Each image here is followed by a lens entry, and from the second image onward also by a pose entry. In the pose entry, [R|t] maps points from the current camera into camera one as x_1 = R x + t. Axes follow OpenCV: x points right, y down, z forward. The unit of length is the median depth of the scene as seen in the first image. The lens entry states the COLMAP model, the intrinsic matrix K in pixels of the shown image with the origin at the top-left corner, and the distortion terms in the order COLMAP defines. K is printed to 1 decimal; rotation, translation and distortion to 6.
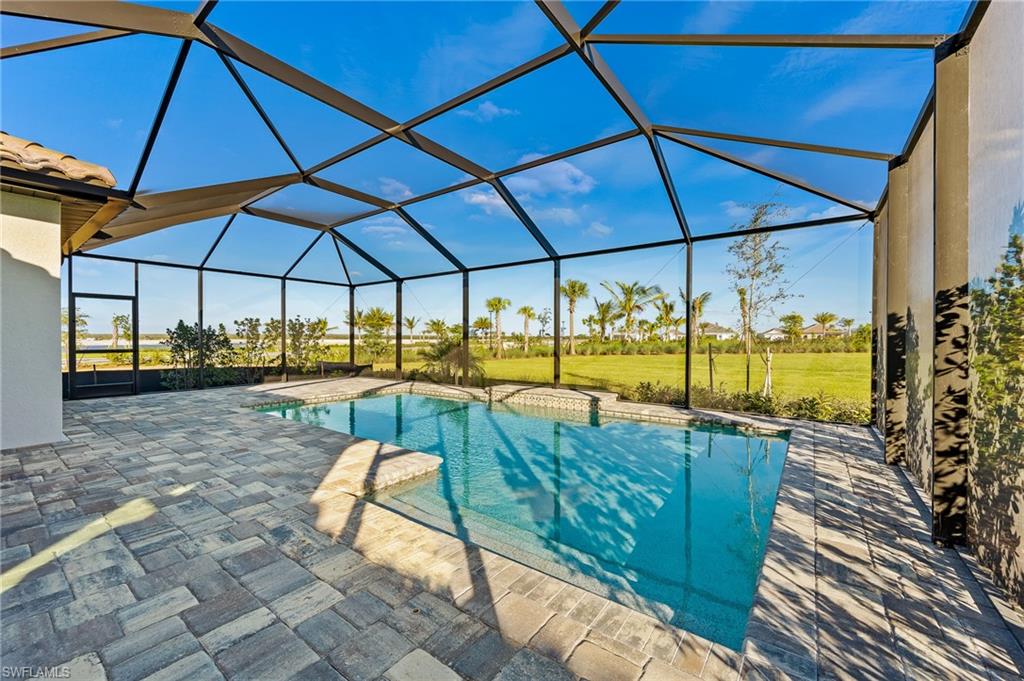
lens RADIAL K [[403.3, 0, 515.8], [0, 403.3, 336.4], [0, 0, 1]] dist [-0.003102, 0.000249]
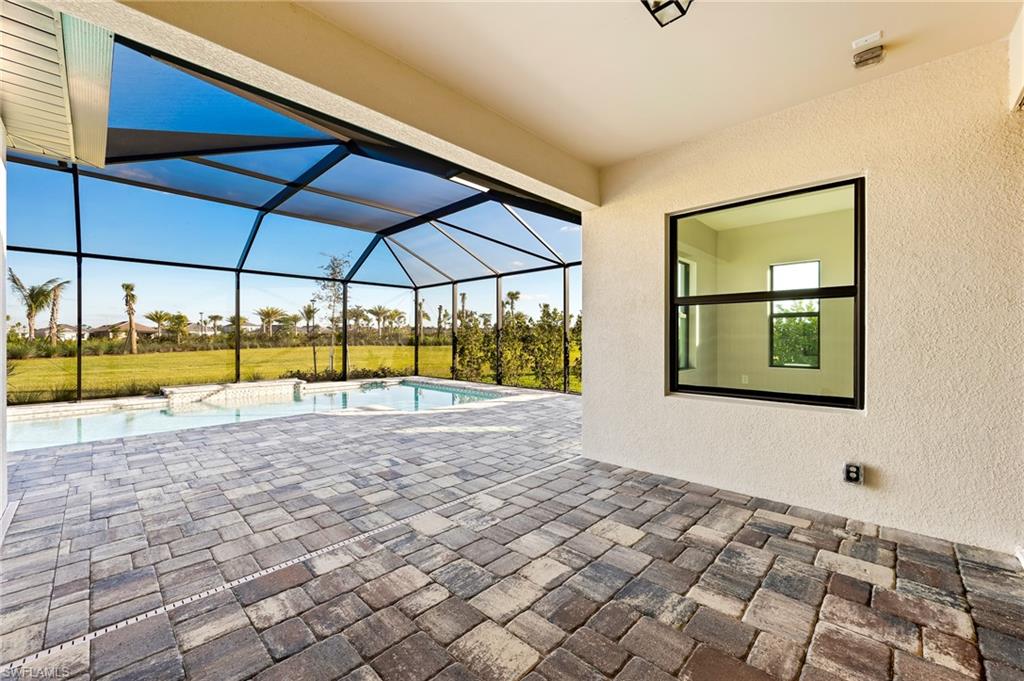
lens RADIAL K [[403.3, 0, 517.1], [0, 403.3, 341.6], [0, 0, 1]] dist [-0.003102, 0.000249]
pose [[0.126093, -0.011200, 0.991955, -1.339211], [-0.006182, 0.999908, 0.012076, -0.011817], [-0.991999, -0.007655, 0.126013, 0.087491]]
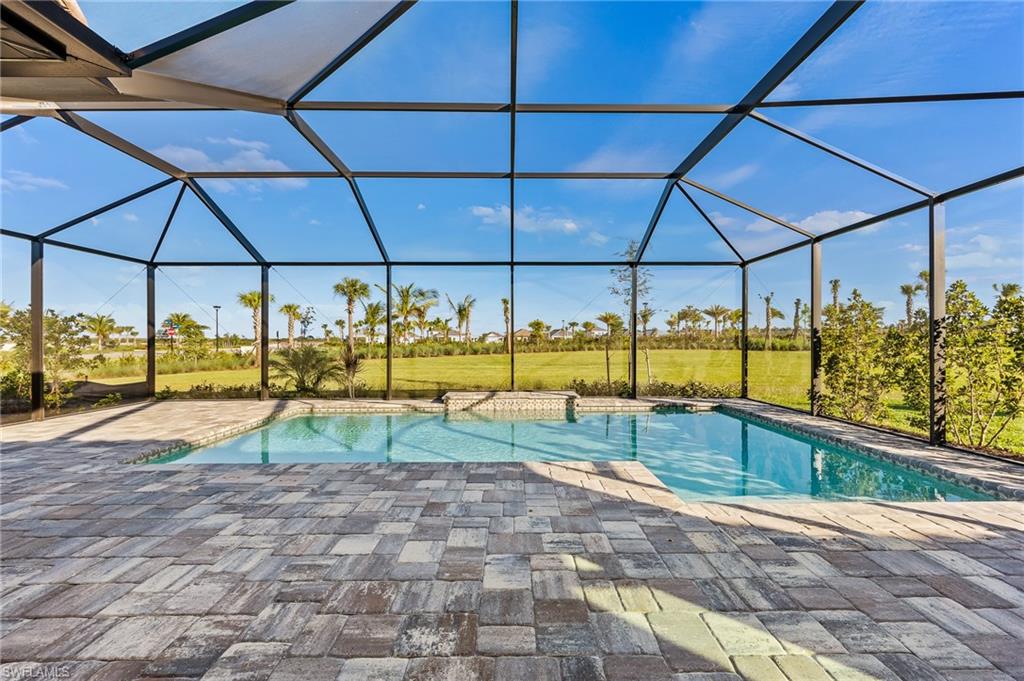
lens RADIAL K [[403.3, 0, 514.6], [0, 403.3, 340.9], [0, 0, 1]] dist [-0.003102, 0.000249]
pose [[0.802180, -0.002686, 0.597076, -0.715699], [-0.000700, 0.999985, 0.005439, -0.006683], [-0.597082, -0.004781, 0.802166, 0.254000]]
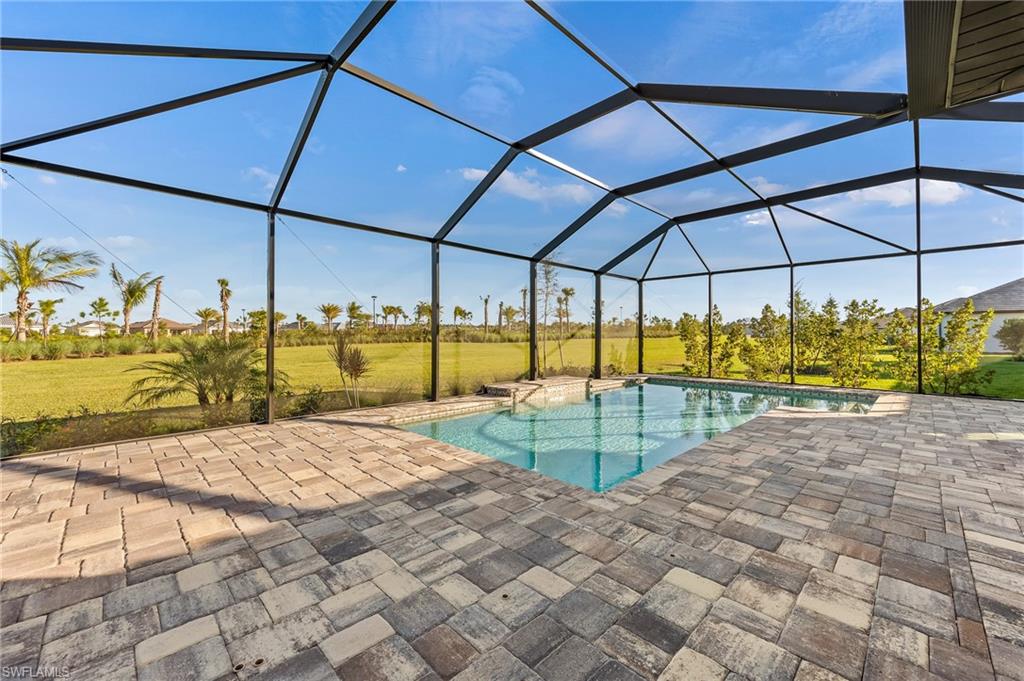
lens RADIAL K [[403.3, 0, 522.0], [0, 403.3, 331.6], [0, 0, 1]] dist [-0.003102, 0.000249]
pose [[0.140848, 0.008309, 0.989996, -1.374406], [-0.008191, 0.999940, -0.007227, 0.012344], [-0.989997, -0.007091, 0.140908, 1.255669]]
